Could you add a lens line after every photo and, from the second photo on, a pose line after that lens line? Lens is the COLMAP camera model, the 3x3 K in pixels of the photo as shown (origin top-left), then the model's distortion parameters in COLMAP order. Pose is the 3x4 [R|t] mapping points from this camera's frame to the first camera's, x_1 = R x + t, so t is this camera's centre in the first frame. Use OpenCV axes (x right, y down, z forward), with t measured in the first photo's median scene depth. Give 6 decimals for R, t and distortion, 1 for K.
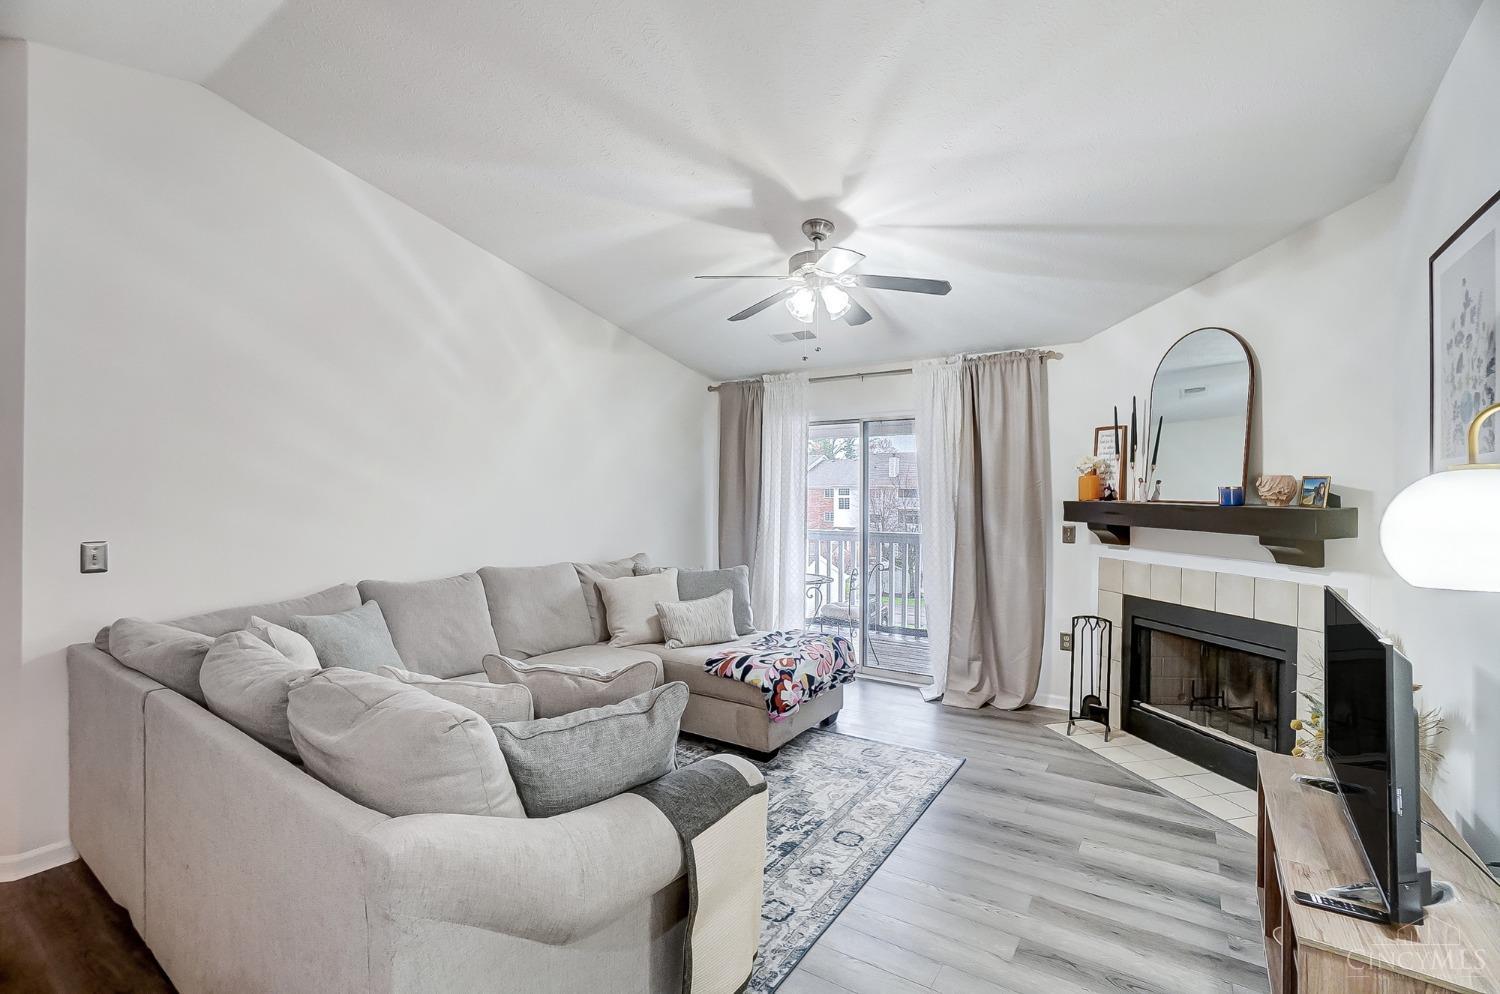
lens RADIAL K [[666.0, 0, 745.8], [0, 666.0, 488.3], [0, 0, 1]] dist [-0.053028, 0.017136]
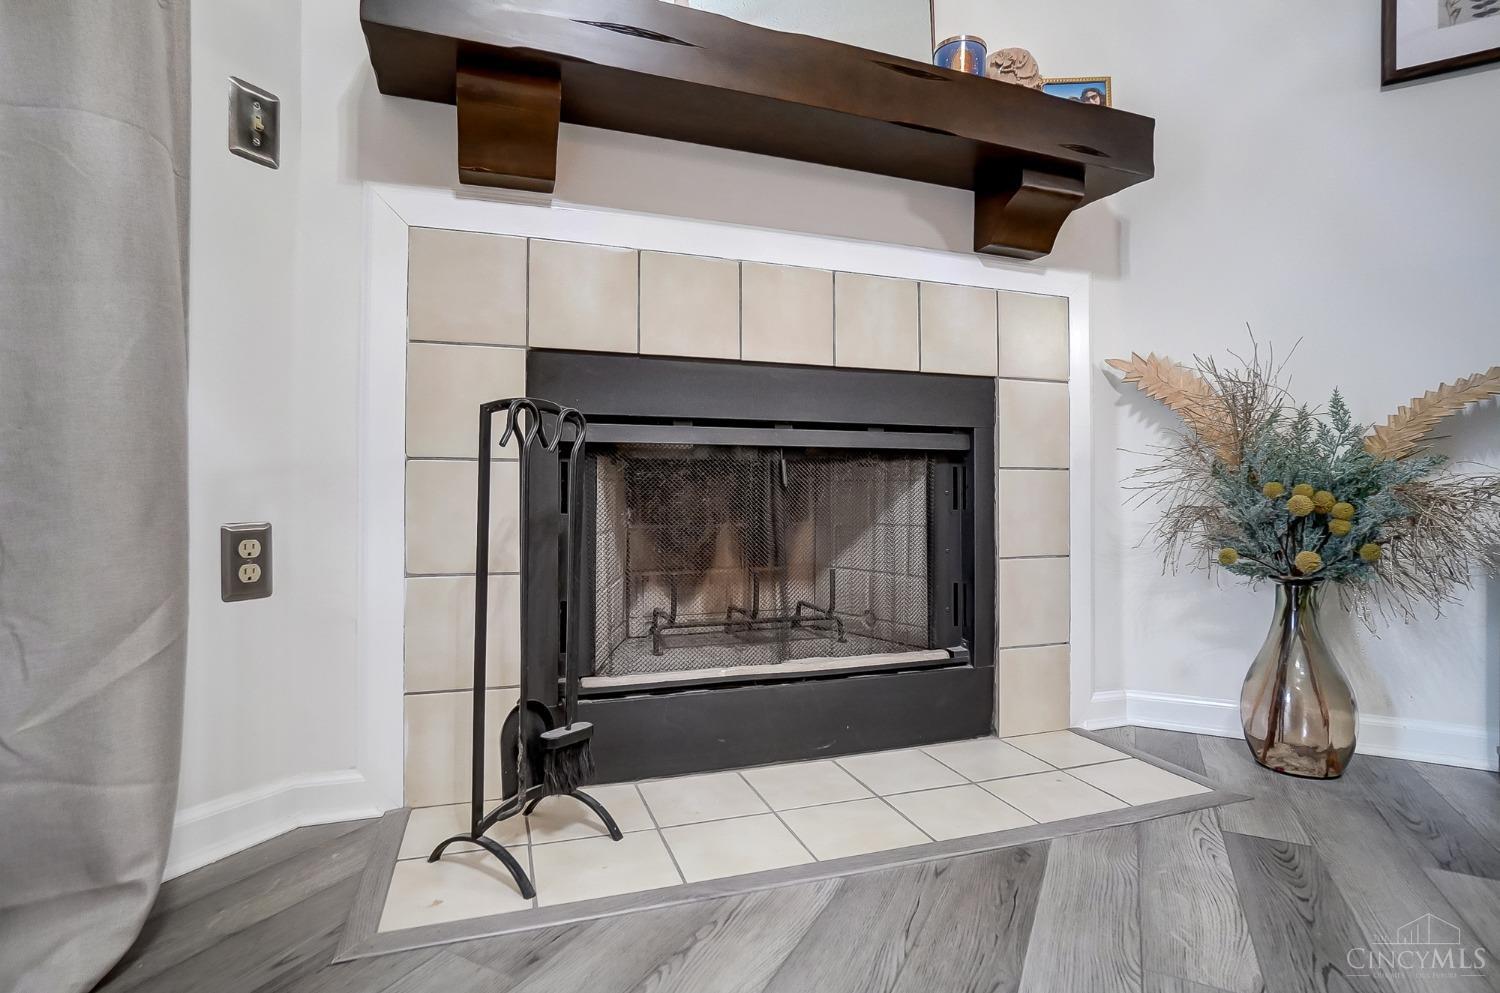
lens RADIAL K [[746.5, 0, 738.8], [0, 746.5, 488.1], [0, 0, 1]] dist [-0.039111, 0.018682]
pose [[-0.104548, -0.002165, 0.994518, 0.222878], [-0.012137, 0.999926, 0.000900, 0.229734], [-0.994446, -0.011977, -0.104566, 0.953778]]
